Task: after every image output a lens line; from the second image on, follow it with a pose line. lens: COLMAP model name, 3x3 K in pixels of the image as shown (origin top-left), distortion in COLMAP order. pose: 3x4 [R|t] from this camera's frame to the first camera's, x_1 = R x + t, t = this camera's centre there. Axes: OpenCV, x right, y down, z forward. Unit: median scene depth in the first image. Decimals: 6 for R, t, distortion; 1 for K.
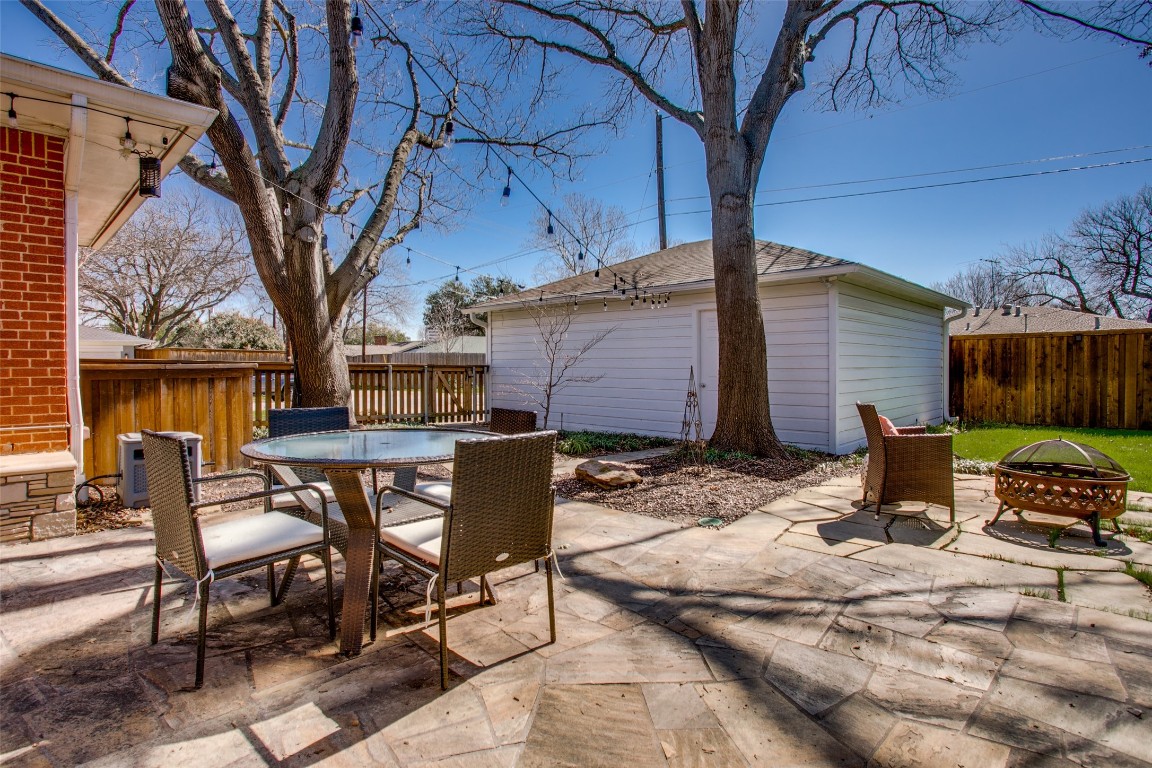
lens RADIAL K [[579.4, 0, 563.7], [0, 579.4, 371.1], [0, 0, 1]] dist [-0.061172, 0.027500]
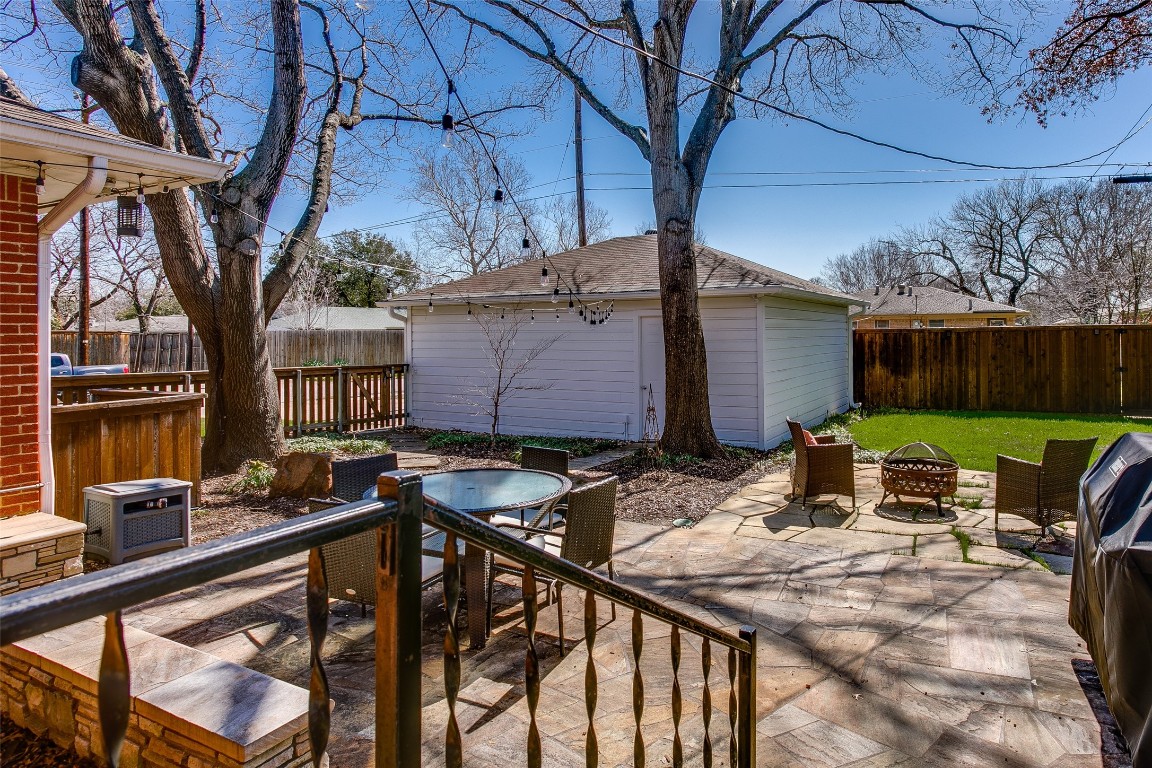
lens RADIAL K [[667.6, 0, 663.0], [0, 667.6, 326.6], [0, 0, 1]] dist [-0.048652, 0.031634]
pose [[0.950160, -0.002235, 0.311756, -0.093867], [0.009625, 0.999708, -0.022168, -0.052484], [-0.311615, 0.024064, 0.949904, -0.146620]]
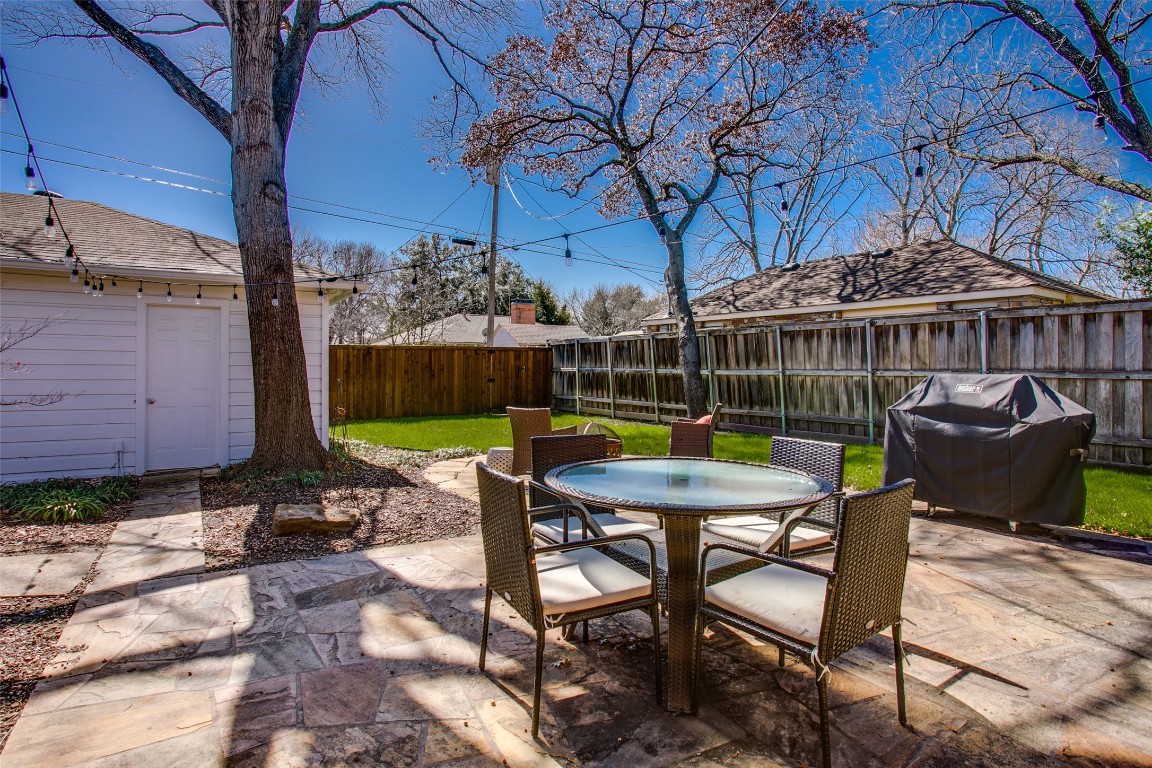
lens RADIAL K [[599.4, 0, 553.3], [0, 599.4, 368.4], [0, 0, 1]] dist [-0.069396, 0.029946]
pose [[0.253304, 0.001566, 0.967385, -0.338876], [0.002861, 0.999993, -0.002368, -0.014112], [-0.967383, 0.003367, 0.253298, 0.249946]]
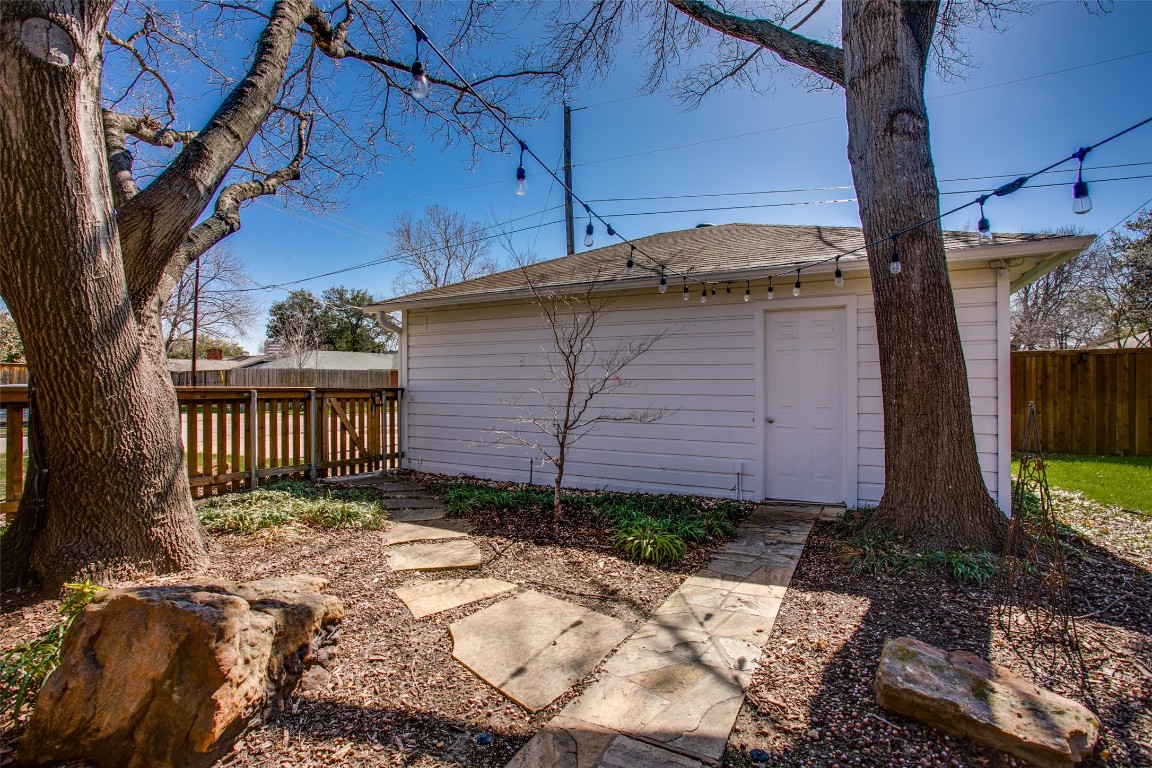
lens RADIAL K [[558.1, 0, 565.1], [0, 558.1, 380.5], [0, 0, 1]] dist [-0.053566, 0.029588]
pose [[0.965396, 0.000215, 0.260788, -0.146617], [0.002964, 0.999926, -0.011796, -0.013622], [-0.260771, 0.012160, 0.965324, 0.383224]]
